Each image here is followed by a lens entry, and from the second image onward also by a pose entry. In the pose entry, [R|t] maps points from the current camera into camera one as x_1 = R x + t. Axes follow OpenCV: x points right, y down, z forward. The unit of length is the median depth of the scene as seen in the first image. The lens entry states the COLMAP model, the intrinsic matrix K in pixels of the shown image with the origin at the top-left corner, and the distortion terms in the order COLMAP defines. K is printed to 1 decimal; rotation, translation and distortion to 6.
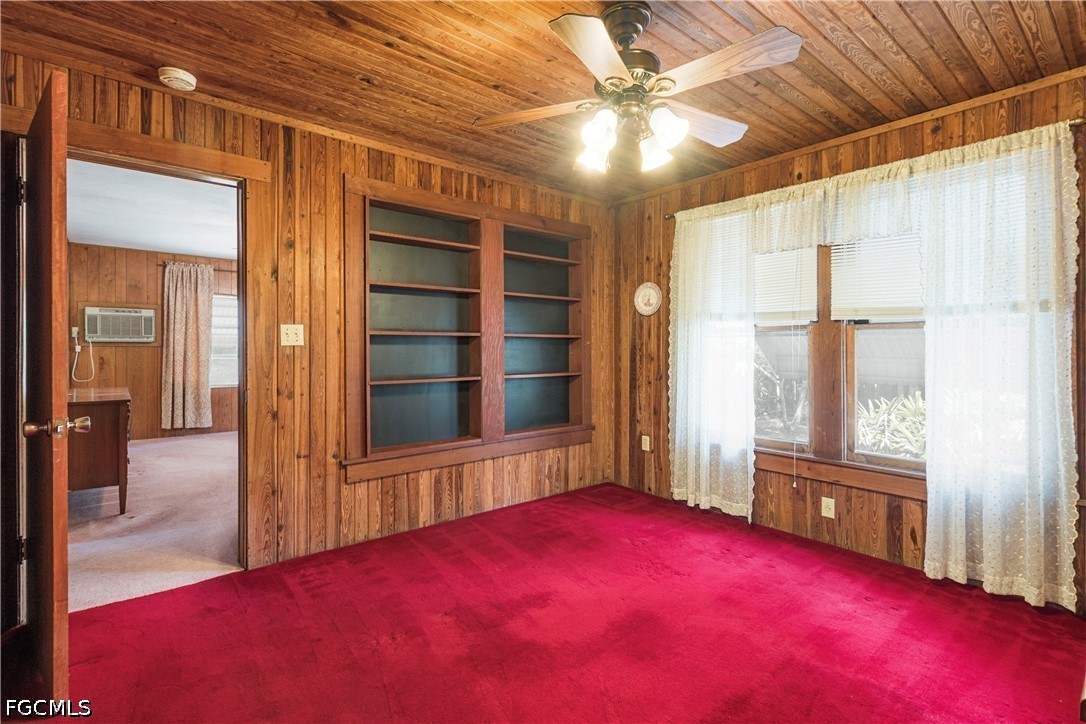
lens RADIAL K [[511.0, 0, 538.5], [0, 511.0, 350.4], [0, 0, 1]] dist [0.002418, 0.000246]
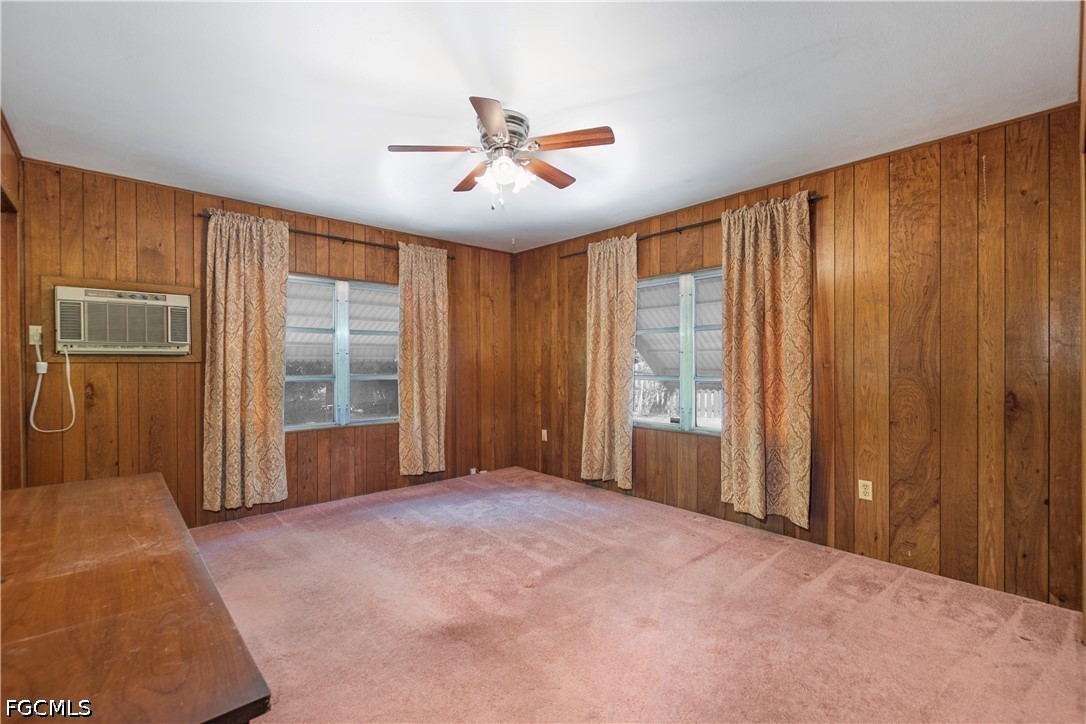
lens RADIAL K [[478.4, 0, 543.9], [0, 478.4, 365.2], [0, 0, 1]] dist [-0.001384, -0.000219]
pose [[0.998754, -0.005706, 0.049570, -0.392140], [0.005556, 0.999980, 0.003170, -0.004128], [-0.049587, -0.002891, 0.998766, 0.463393]]
